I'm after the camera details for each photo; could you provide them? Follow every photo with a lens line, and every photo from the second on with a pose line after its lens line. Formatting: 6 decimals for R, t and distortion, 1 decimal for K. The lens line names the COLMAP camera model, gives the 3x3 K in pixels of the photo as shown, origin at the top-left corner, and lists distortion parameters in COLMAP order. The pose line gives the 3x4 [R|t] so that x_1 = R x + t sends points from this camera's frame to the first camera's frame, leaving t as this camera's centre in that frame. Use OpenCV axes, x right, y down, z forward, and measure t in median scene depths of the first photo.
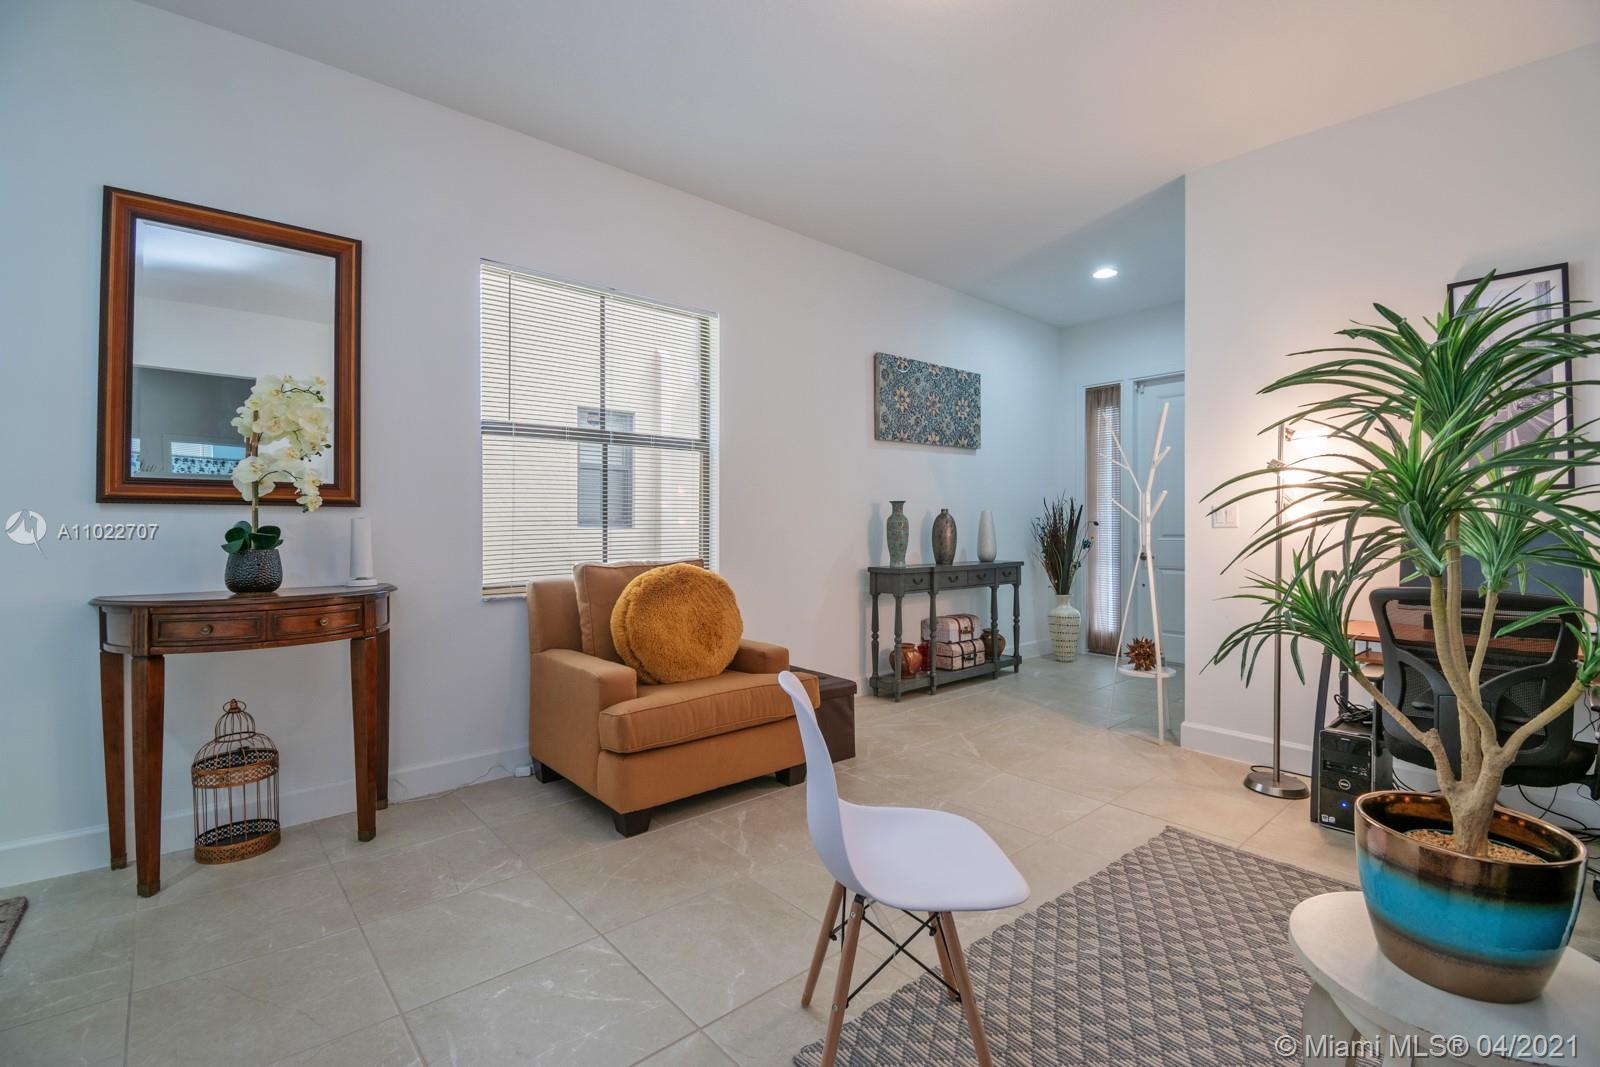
lens RADIAL K [[702.3, 0, 800.0], [0, 702.3, 533.5], [0, 0, 1]] dist [-0.003169, -0.000216]
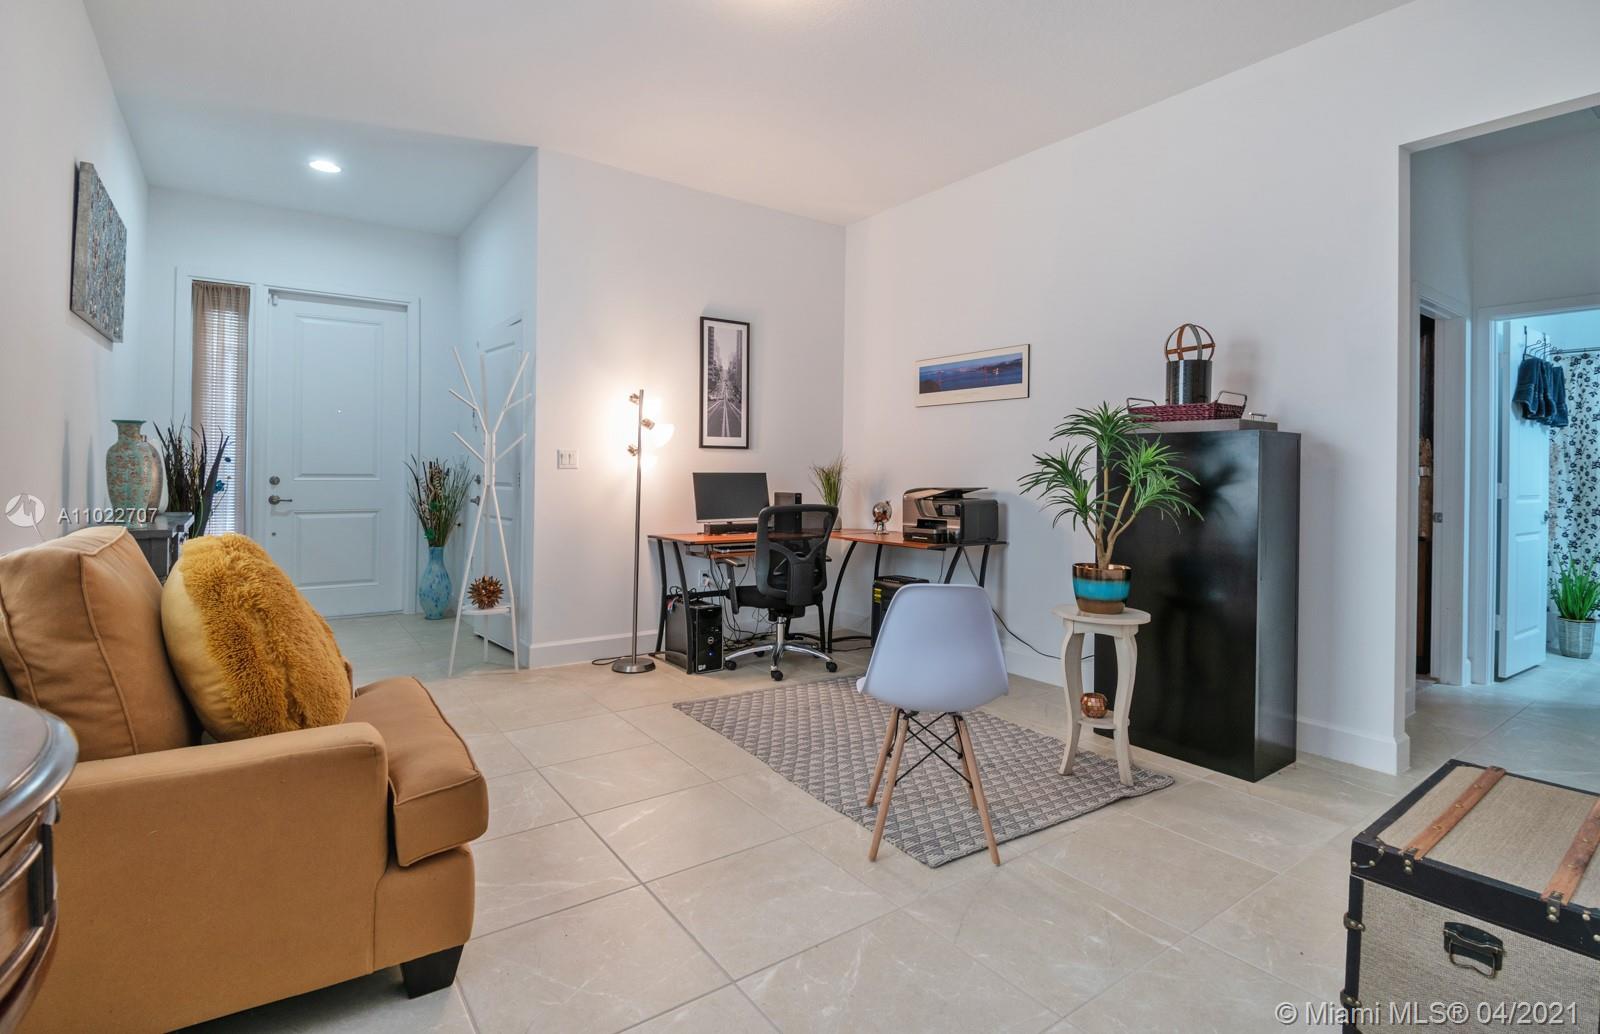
lens RADIAL K [[769.4, 0, 829.0], [0, 769.4, 471.8], [0, 0, 1]] dist [-0.002017, -0.000470]
pose [[0.076552, -0.000725, 0.997065, -0.689569], [0.000331, 1.000000, 0.000702, -0.003302], [-0.997066, 0.000276, 0.076552, 0.499744]]
